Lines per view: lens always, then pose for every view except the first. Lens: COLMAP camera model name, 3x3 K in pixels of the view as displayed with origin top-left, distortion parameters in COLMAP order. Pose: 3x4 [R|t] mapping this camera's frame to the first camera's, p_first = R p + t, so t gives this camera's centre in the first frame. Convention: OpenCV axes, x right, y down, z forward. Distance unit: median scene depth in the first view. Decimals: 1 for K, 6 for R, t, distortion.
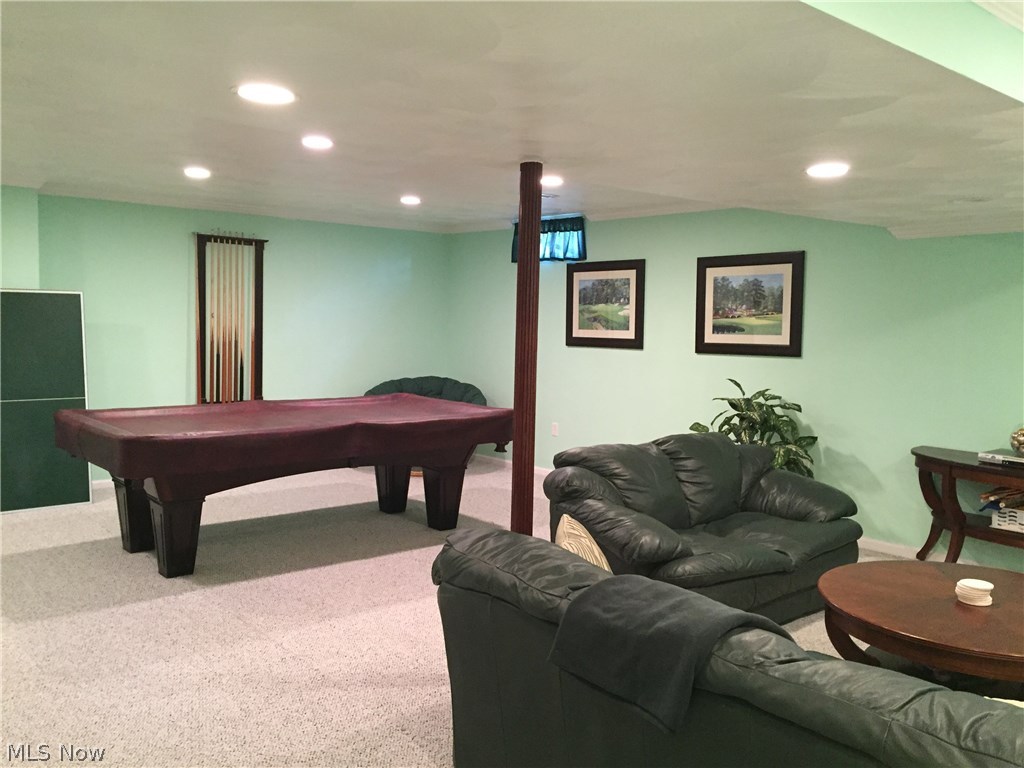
lens RADIAL K [[876.8, 0, 508.5], [0, 876.8, 381.0], [0, 0, 1]] dist [0.081971, -0.108781]
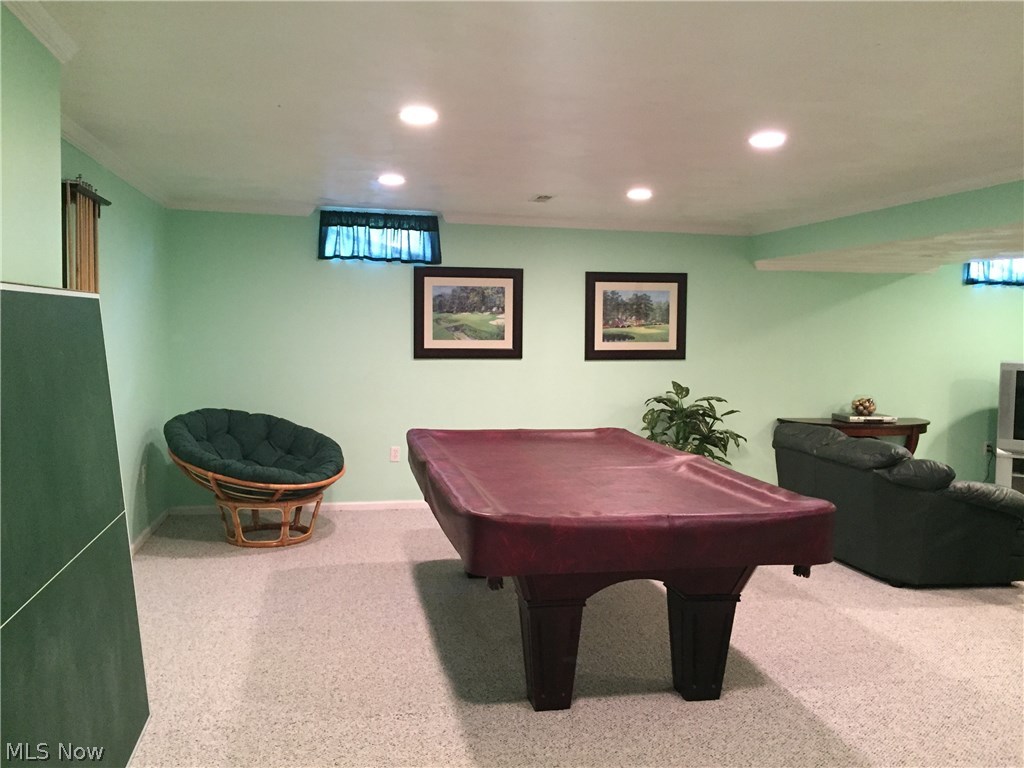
lens RADIAL K [[876.8, 0, 506.4], [0, 876.8, 386.3], [0, 0, 1]] dist [0.081971, -0.108781]
pose [[0.482087, -0.072232, 0.873141, -0.796223], [0.058810, 0.997016, 0.050009, -0.060505], [-0.874147, 0.027241, 0.484896, 0.576355]]
